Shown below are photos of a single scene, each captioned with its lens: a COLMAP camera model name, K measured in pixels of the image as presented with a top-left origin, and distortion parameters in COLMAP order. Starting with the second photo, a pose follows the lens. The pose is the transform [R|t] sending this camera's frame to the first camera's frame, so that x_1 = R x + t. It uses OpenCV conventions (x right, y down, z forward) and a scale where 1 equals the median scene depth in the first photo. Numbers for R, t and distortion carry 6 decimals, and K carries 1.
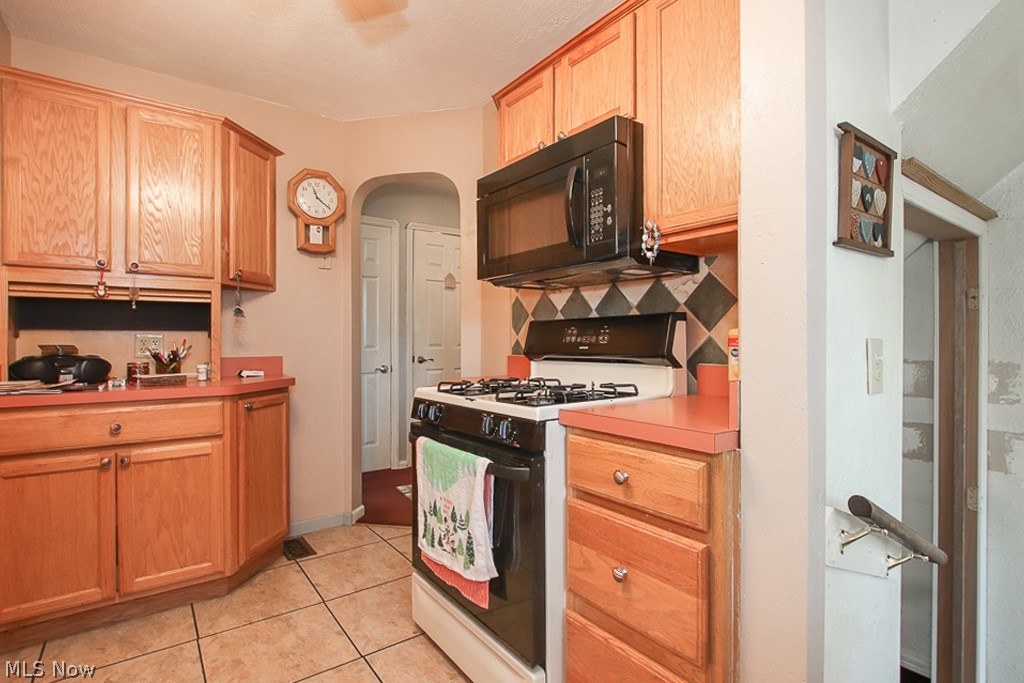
lens RADIAL K [[506.7, 0, 514.0], [0, 506.7, 339.4], [0, 0, 1]] dist [-0.016632, 0.003687]
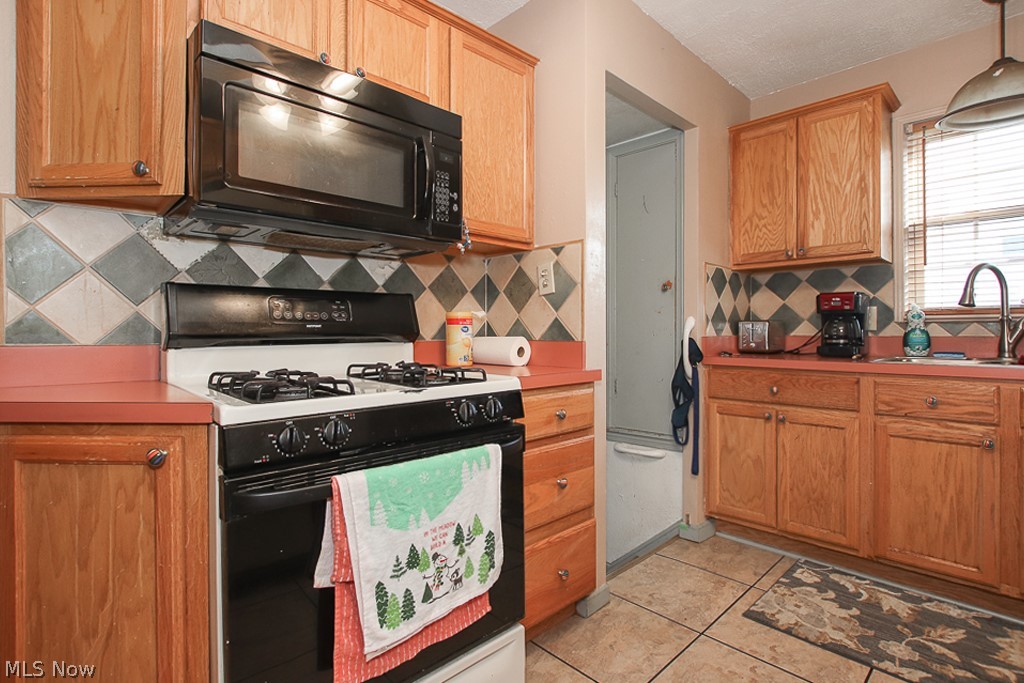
lens RADIAL K [[506.7, 0, 508.1], [0, 506.7, 330.4], [0, 0, 1]] dist [-0.016632, 0.003687]
pose [[-0.127328, 0.001828, 0.991859, -0.615313], [0.000165, 0.999998, -0.001821, 0.021489], [-0.991861, -0.000068, -0.127328, 0.696323]]
